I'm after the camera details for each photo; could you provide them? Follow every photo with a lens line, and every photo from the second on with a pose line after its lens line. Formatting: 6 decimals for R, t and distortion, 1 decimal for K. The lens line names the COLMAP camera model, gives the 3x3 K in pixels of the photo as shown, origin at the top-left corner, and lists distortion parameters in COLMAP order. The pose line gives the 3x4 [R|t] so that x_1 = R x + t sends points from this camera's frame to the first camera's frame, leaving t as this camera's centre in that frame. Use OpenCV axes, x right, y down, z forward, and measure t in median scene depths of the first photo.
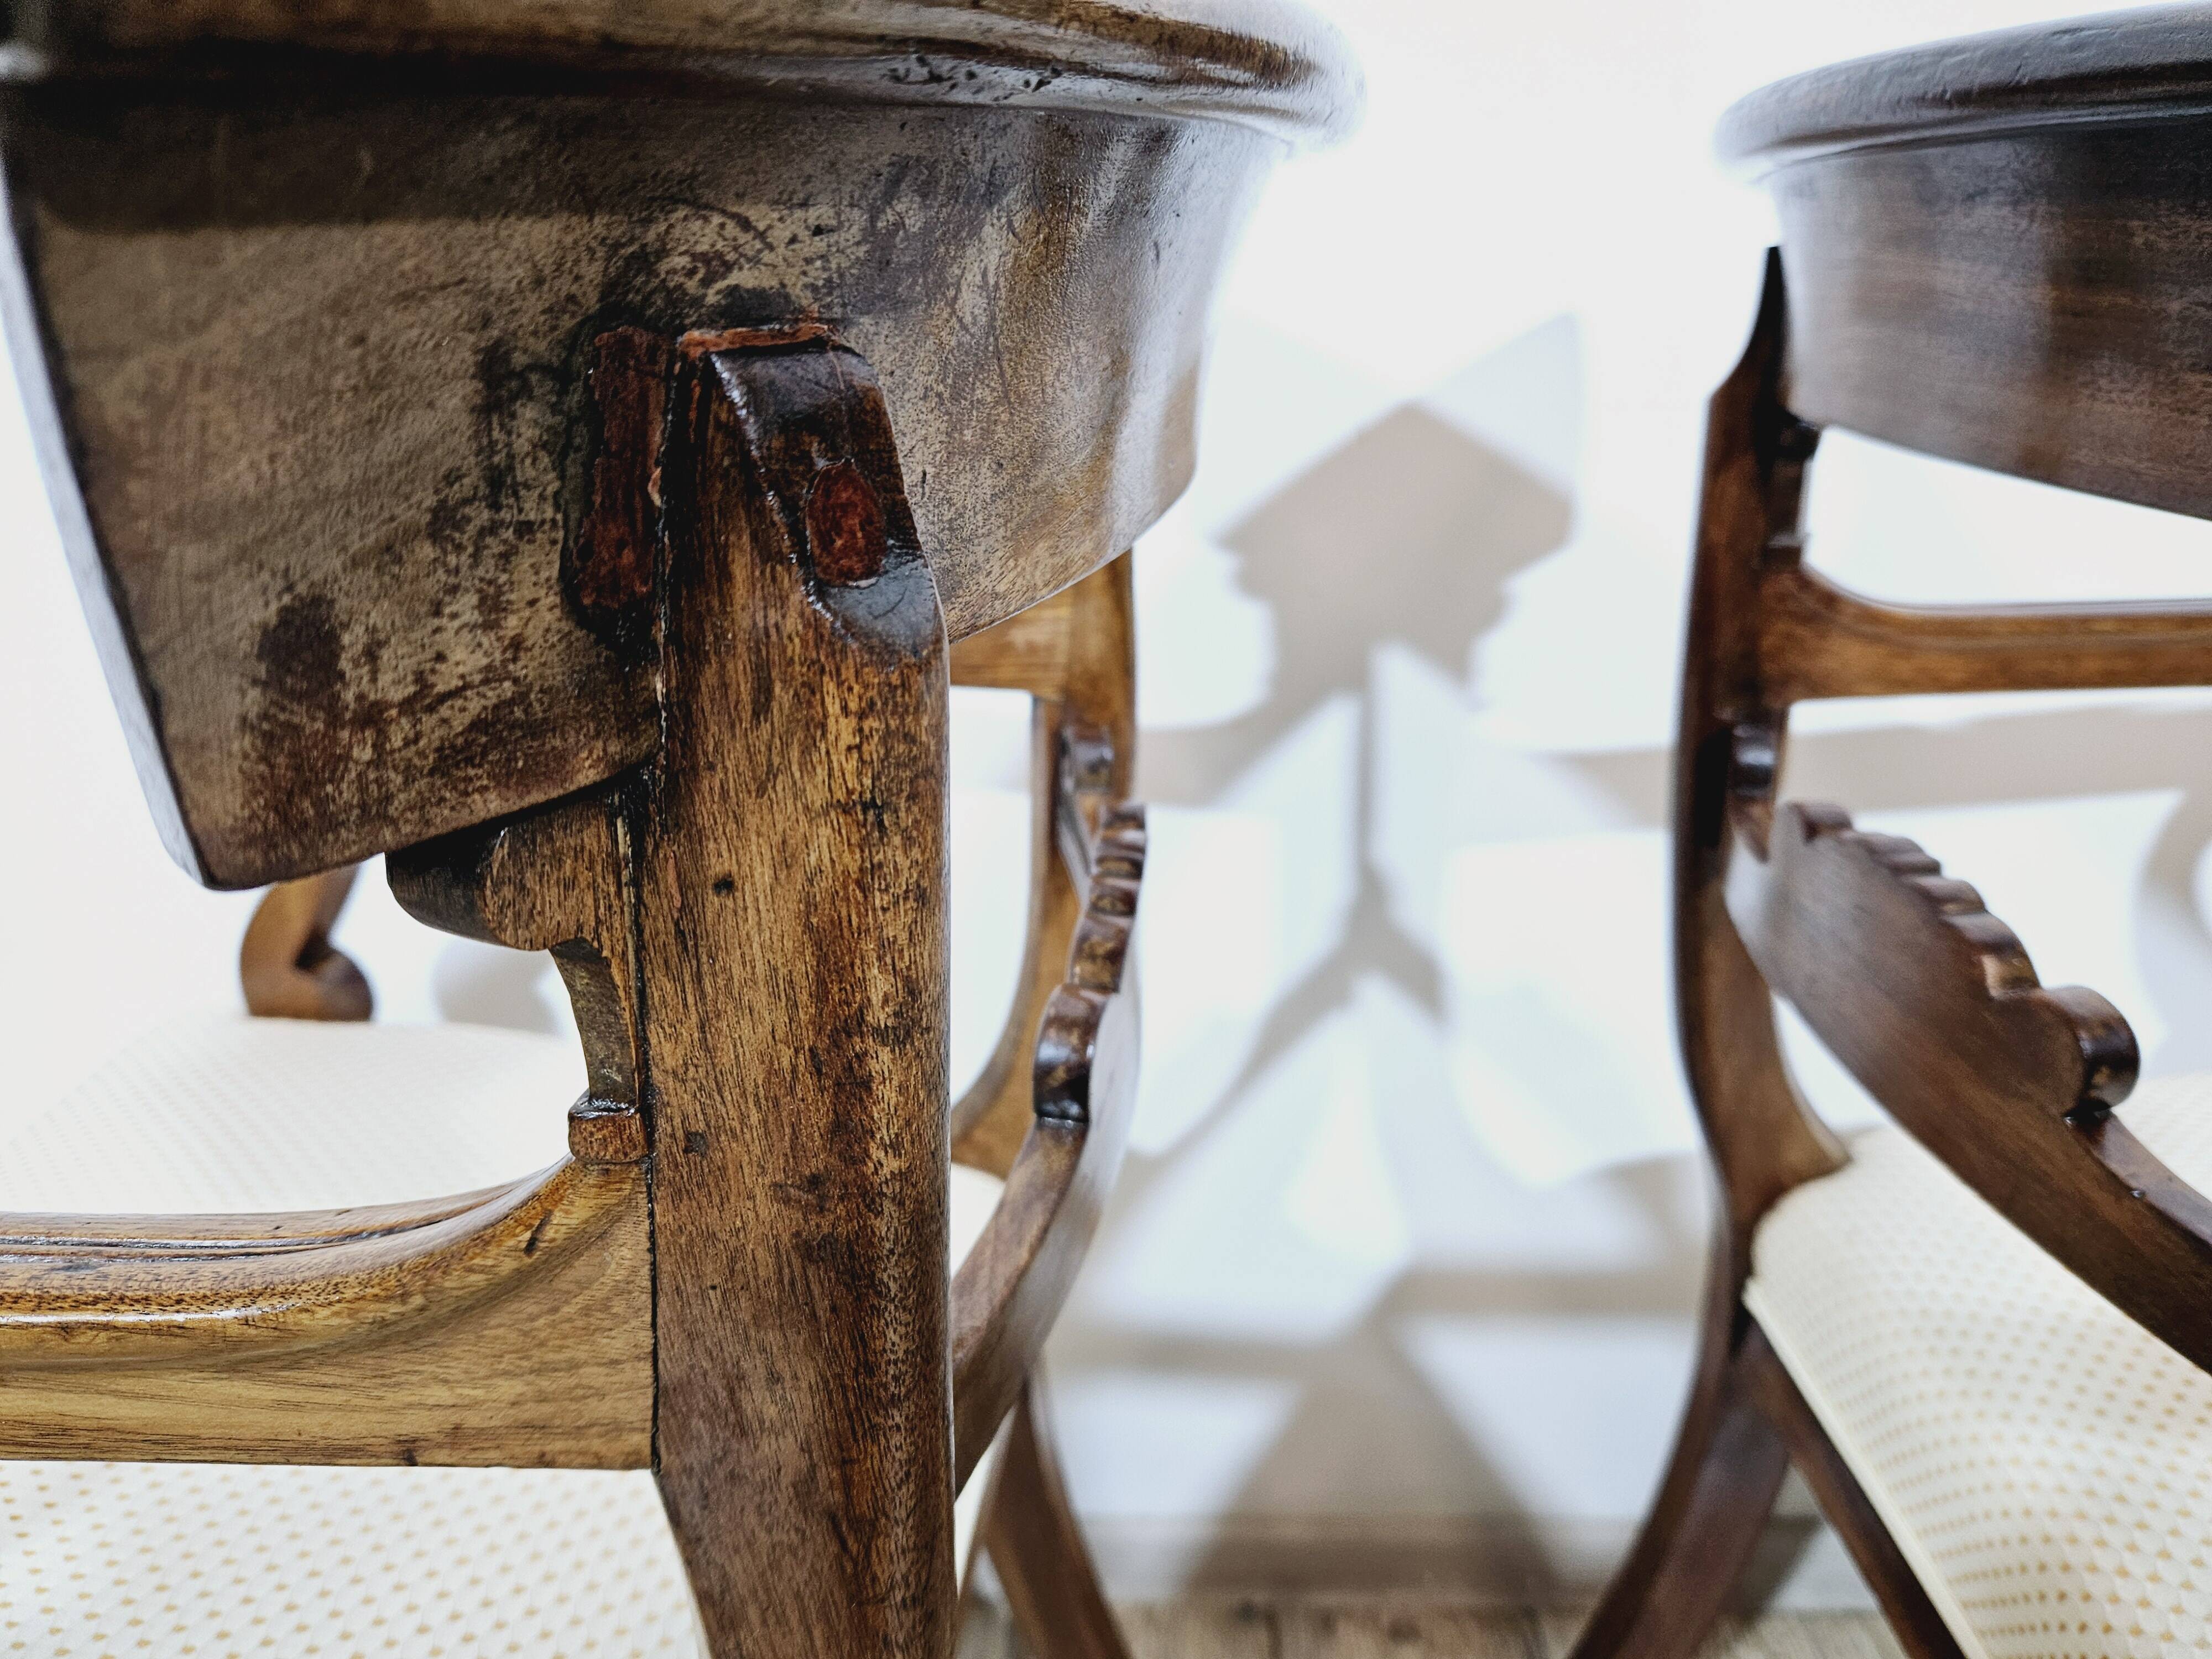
lens RADIAL K [[1501.0, 0, 1077.5], [0, 1501.0, 825.9], [0, 0, 1]] dist [0.028560, -0.049780]
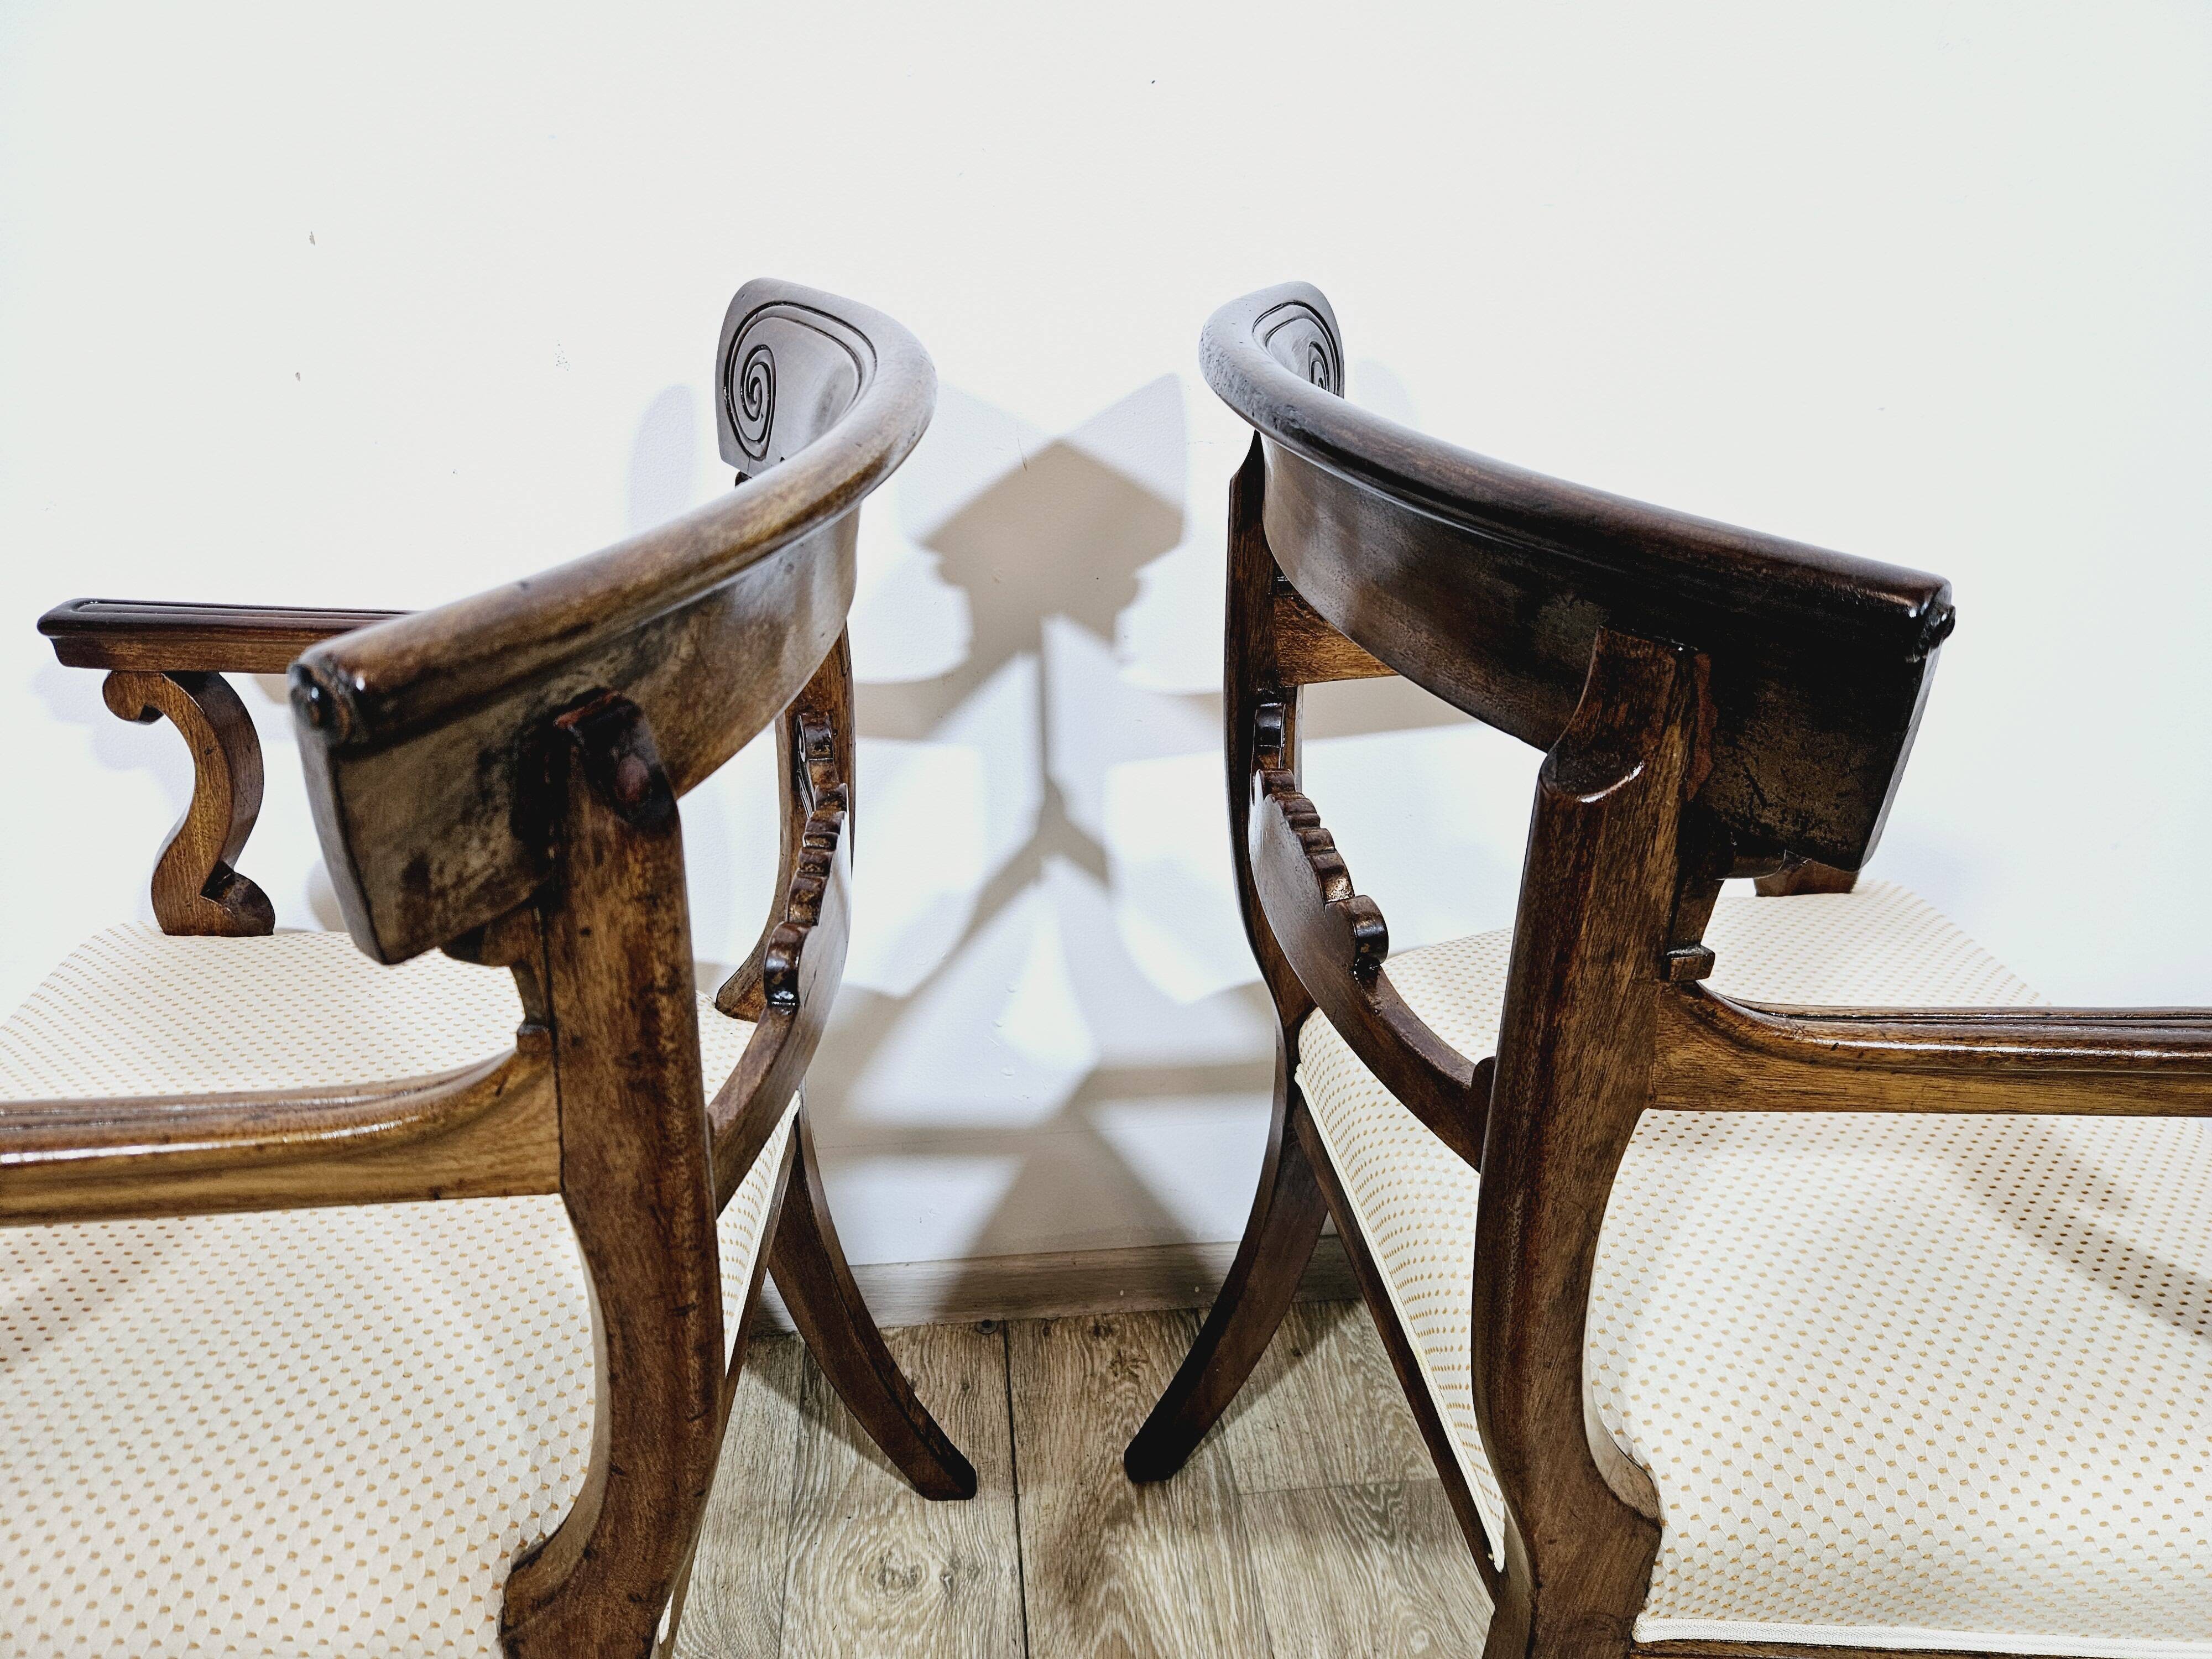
lens RADIAL K [[1553.3, 0, 1114.8], [0, 1553.3, 839.8], [0, 0, 1]] dist [0.070422, -0.064248]
pose [[0.990374, -0.037641, 0.133201, 0.215982], [0.019400, 0.990563, 0.135682, -0.353491], [-0.137051, -0.131791, 0.981758, -1.232681]]
